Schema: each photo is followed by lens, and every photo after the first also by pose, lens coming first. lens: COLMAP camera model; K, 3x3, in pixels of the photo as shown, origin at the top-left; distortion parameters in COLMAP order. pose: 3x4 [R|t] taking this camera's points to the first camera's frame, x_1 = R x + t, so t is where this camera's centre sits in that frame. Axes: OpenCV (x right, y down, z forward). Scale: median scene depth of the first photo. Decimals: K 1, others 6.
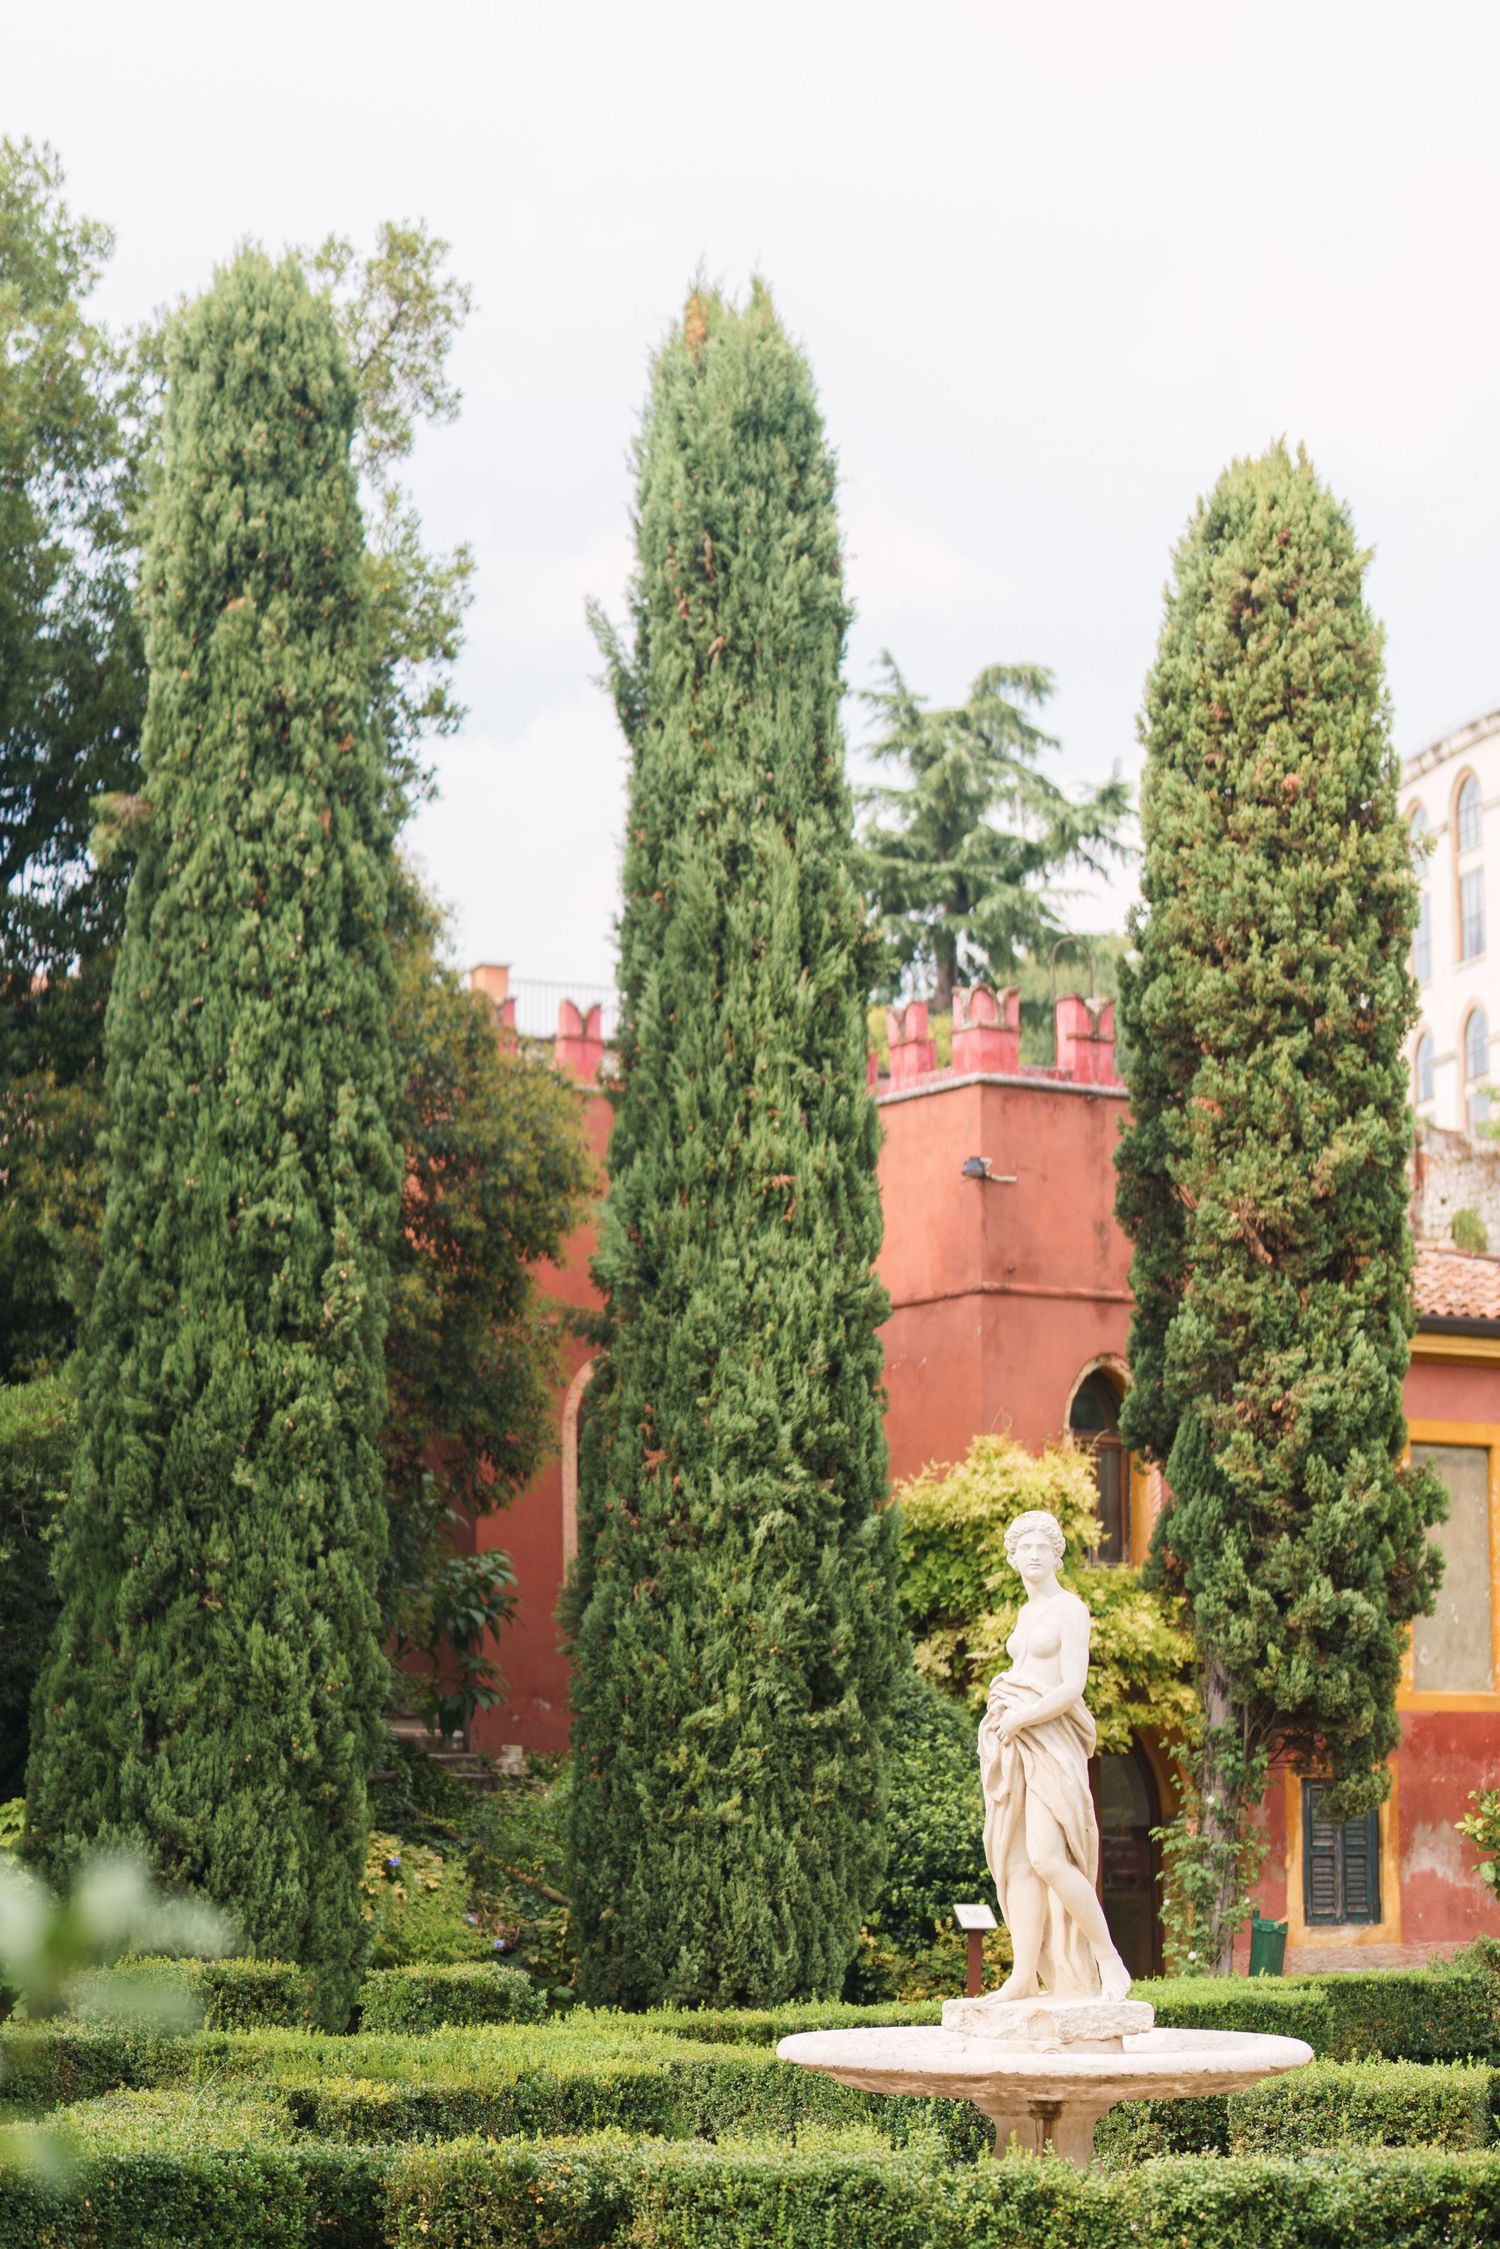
lens RADIAL K [[4767.6, 0, 723.5], [0, 4767.6, 1118.5], [0, 0, 1]] dist [-0.106538, 0.314746]
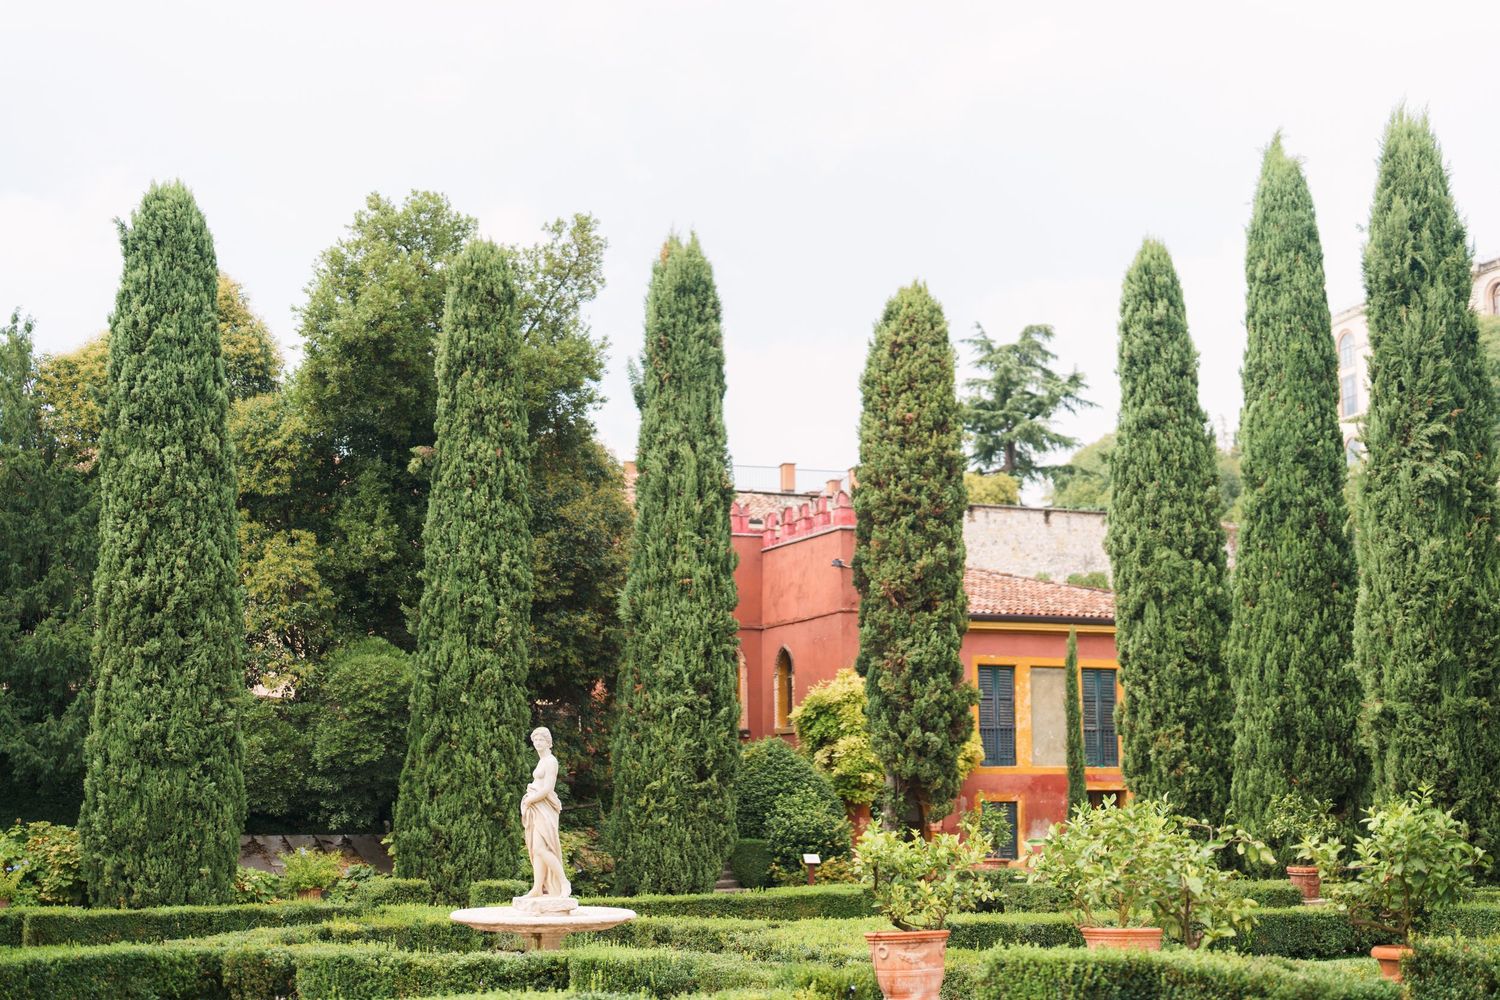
lens RADIAL K [[2069.7, 0, 750.0], [0, 2069.7, 500.0], [0, 0, 1]] dist [-0.129967, 0.796727]
pose [[0.987537, -0.028734, -0.154739, 0.221109], [0.028740, 0.999585, -0.002201, -0.027564], [0.154738, -0.002274, 0.987953, -0.120743]]
